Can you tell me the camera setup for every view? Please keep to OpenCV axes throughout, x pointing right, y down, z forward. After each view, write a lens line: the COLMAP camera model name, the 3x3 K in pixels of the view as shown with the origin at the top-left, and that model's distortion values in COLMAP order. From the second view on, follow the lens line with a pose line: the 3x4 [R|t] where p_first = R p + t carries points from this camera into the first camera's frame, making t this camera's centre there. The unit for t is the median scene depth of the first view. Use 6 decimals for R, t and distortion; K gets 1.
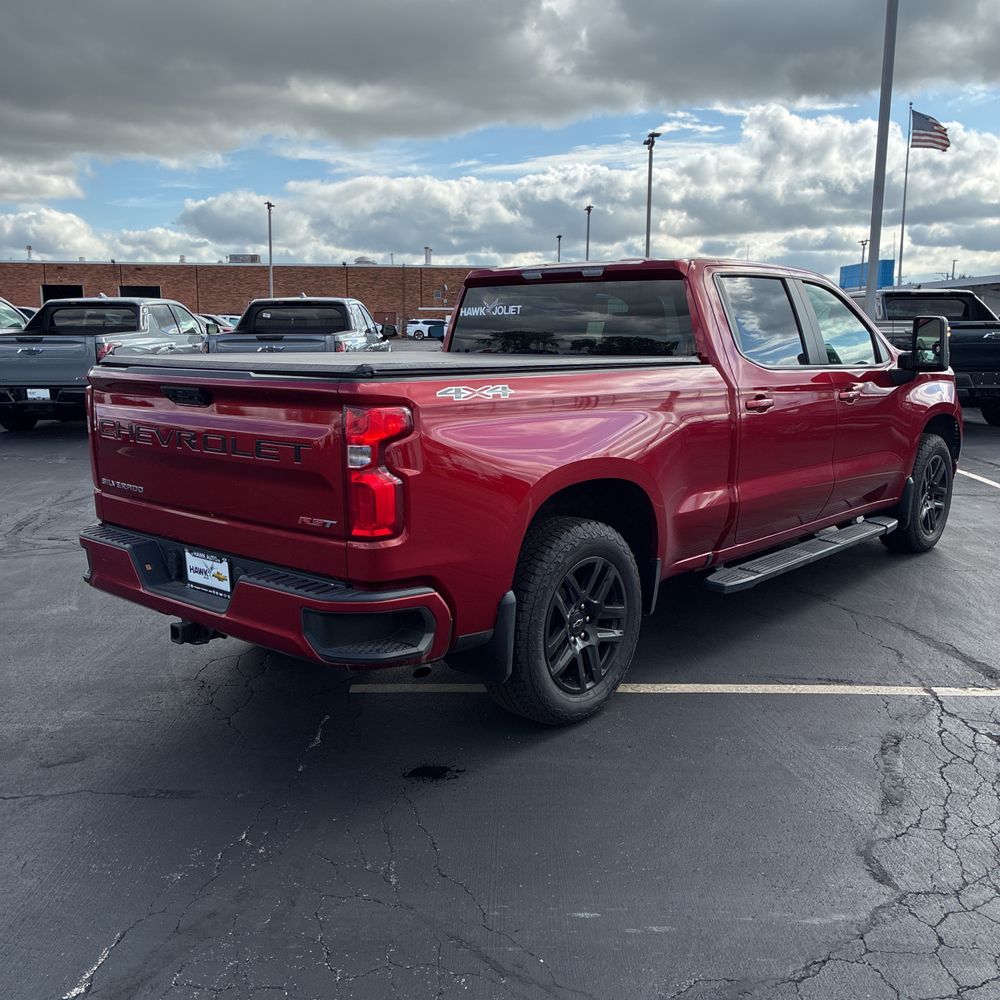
lens RADIAL K [[1006.8, 0, 506.5], [0, 1006.8, 496.8], [0, 0, 1]] dist [0.019424, -0.001768]
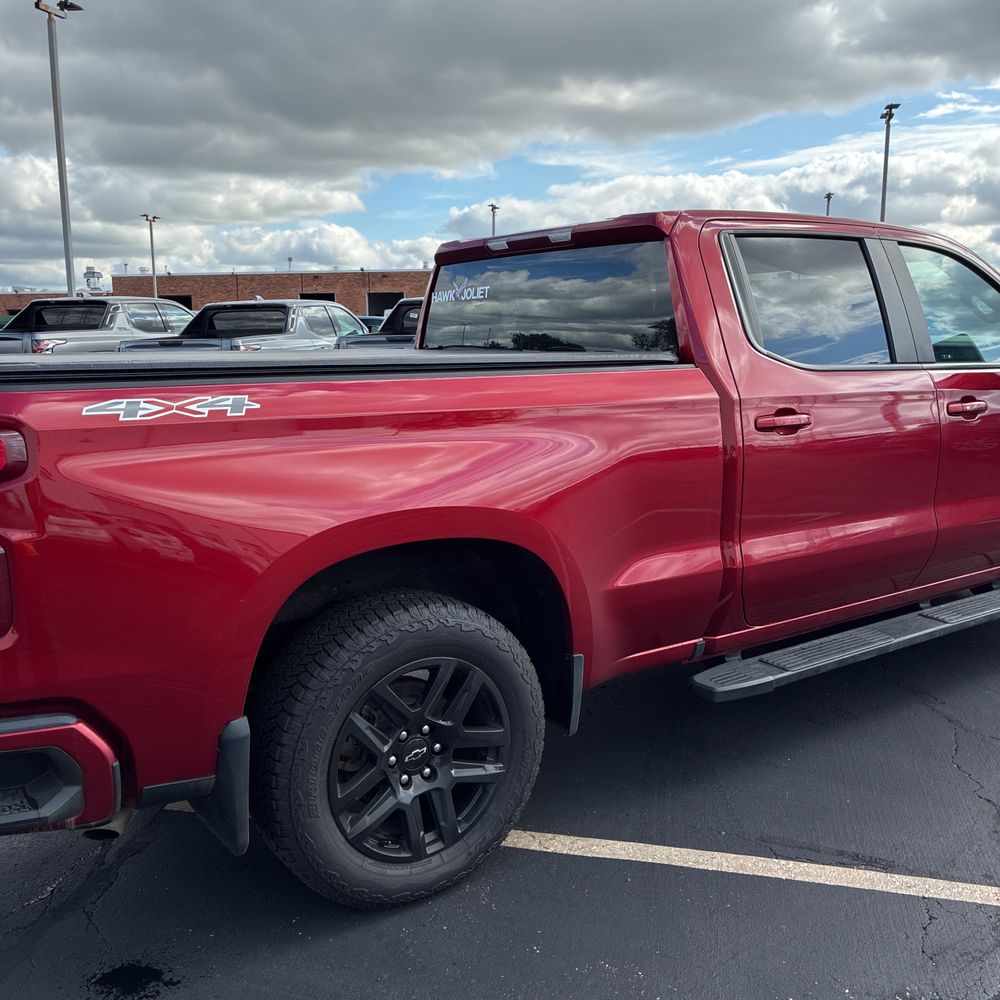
lens RADIAL K [[1019.2, 0, 500.0], [0, 1019.2, 500.0], [0, 0, 1]] dist [0.007159, 0.004984]
pose [[0.971015, 0.024635, -0.237746, 0.267916], [-0.024560, 0.999693, 0.003278, -0.043745], [0.237753, 0.002656, 0.971322, 0.343274]]
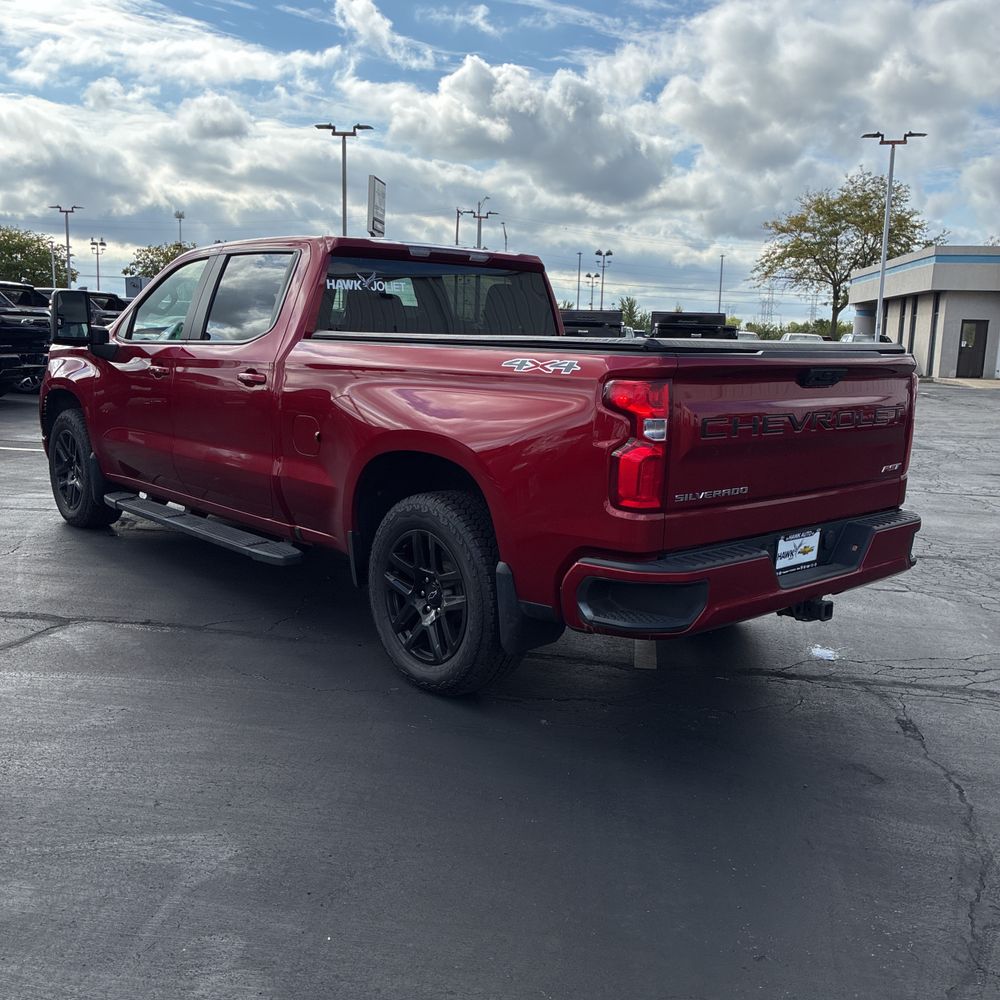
lens RADIAL K [[1006.8, 0, 506.5], [0, 1006.8, 496.8], [0, 0, 1]] dist [0.019424, -0.001768]
pose [[0.123772, -0.155381, 0.980070, -1.199763], [0.134459, 0.981182, 0.138577, -0.144855], [-0.983159, 0.114627, 0.142335, 1.031283]]
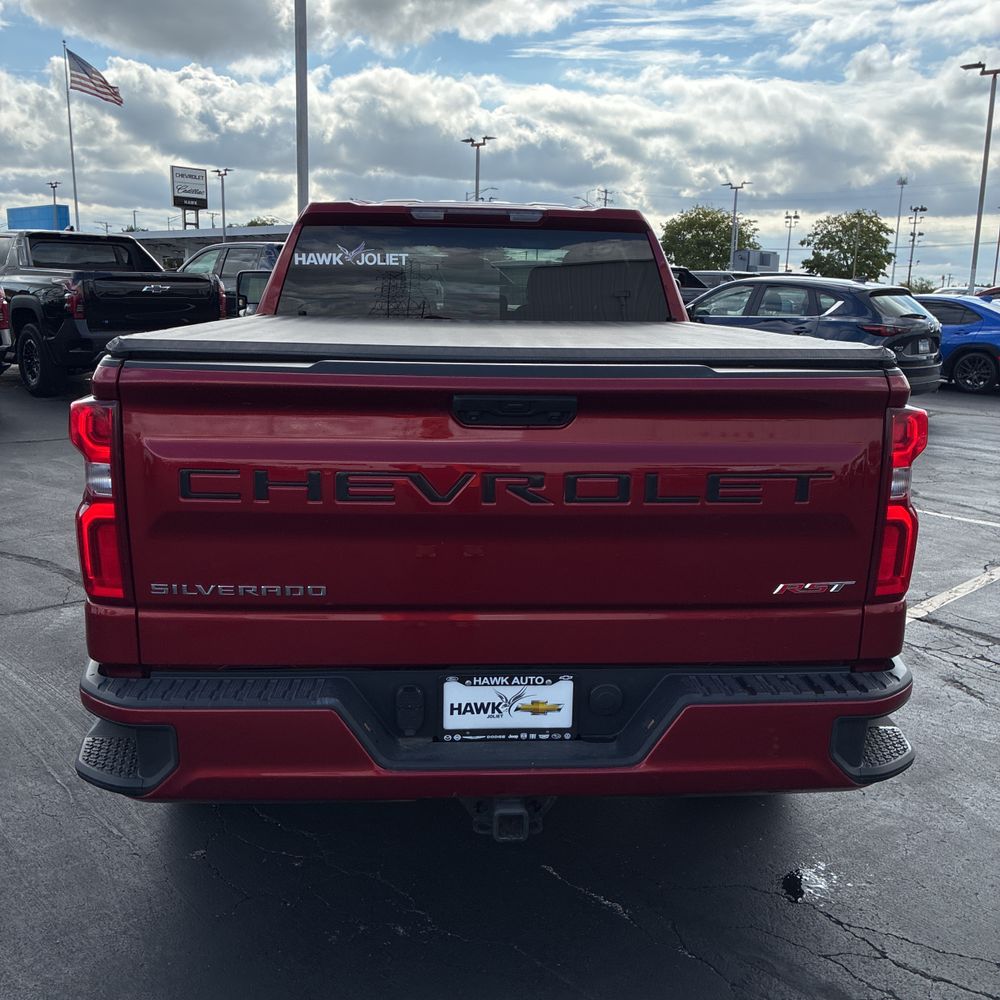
lens RADIAL K [[1006.8, 0, 506.5], [0, 1006.8, 496.8], [0, 0, 1]] dist [0.019424, -0.001768]
pose [[0.711098, -0.129904, 0.690988, -0.621399], [0.096379, 0.991516, 0.087218, -0.087994], [-0.696456, 0.004577, 0.717585, 0.525322]]
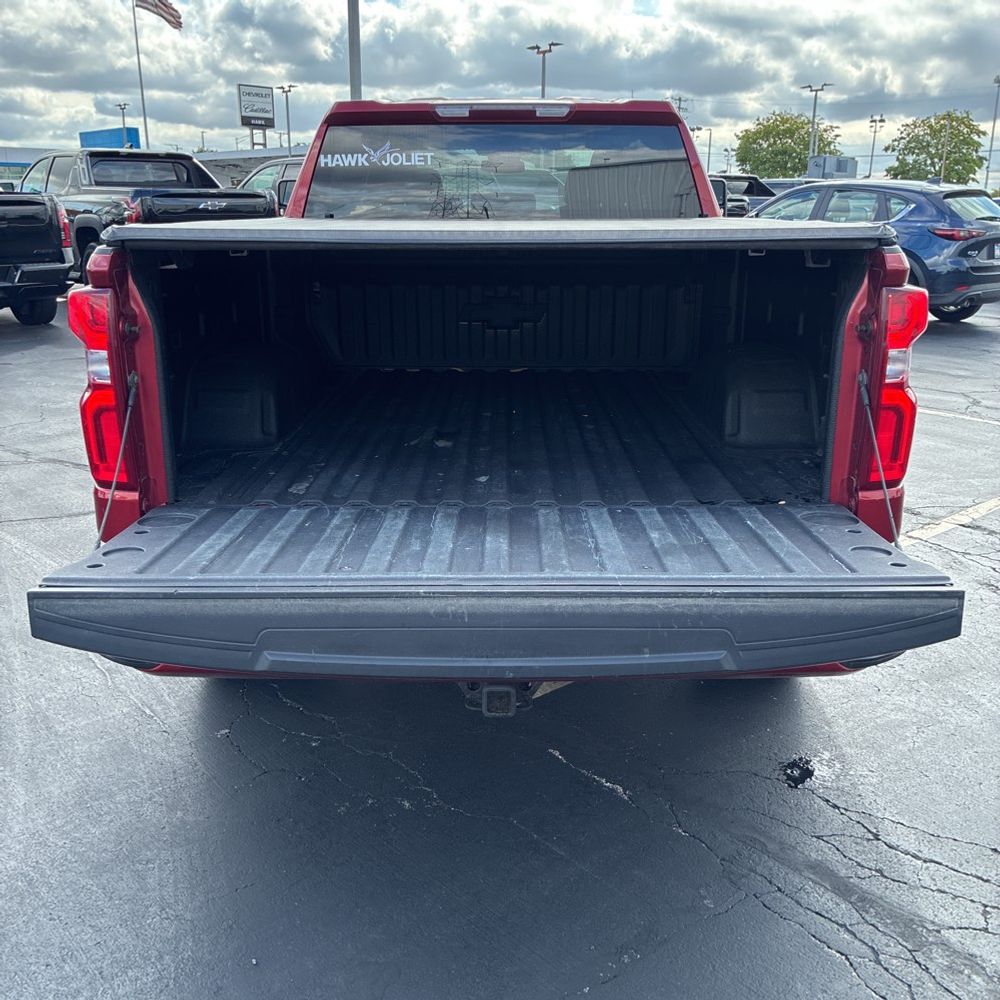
lens RADIAL K [[1006.8, 0, 506.5], [0, 1006.8, 496.8], [0, 0, 1]] dist [0.019424, -0.001768]
pose [[0.757163, -0.182377, 0.627250, -0.596753], [0.106731, 0.981870, 0.156649, -0.065781], [-0.644448, -0.051662, 0.762901, 0.492101]]
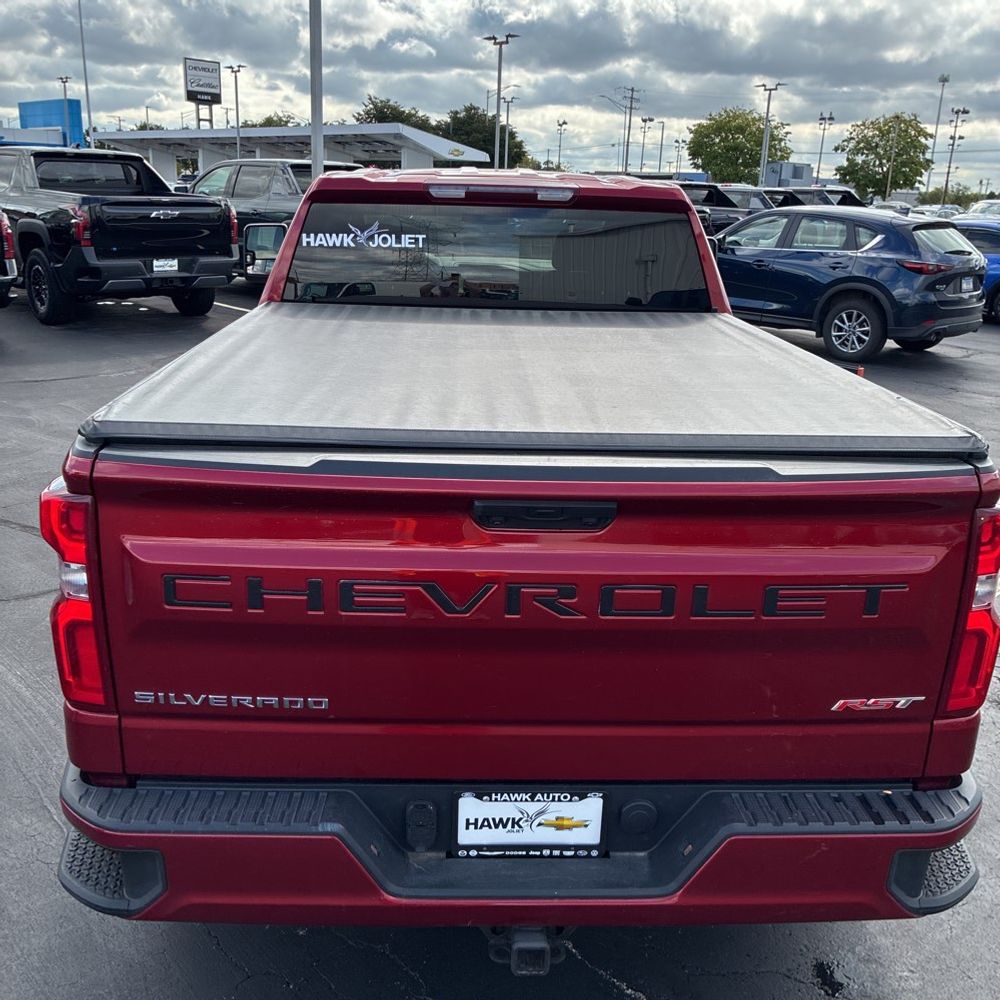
lens RADIAL K [[1004.7, 0, 497.2], [0, 1004.7, 498.9], [0, 0, 1]] dist [0.030688, -0.024680]
pose [[0.730620, -0.181282, 0.658279, -0.568002], [0.082689, 0.980506, 0.178243, -0.170259], [-0.677759, -0.075795, 0.731368, 0.576967]]
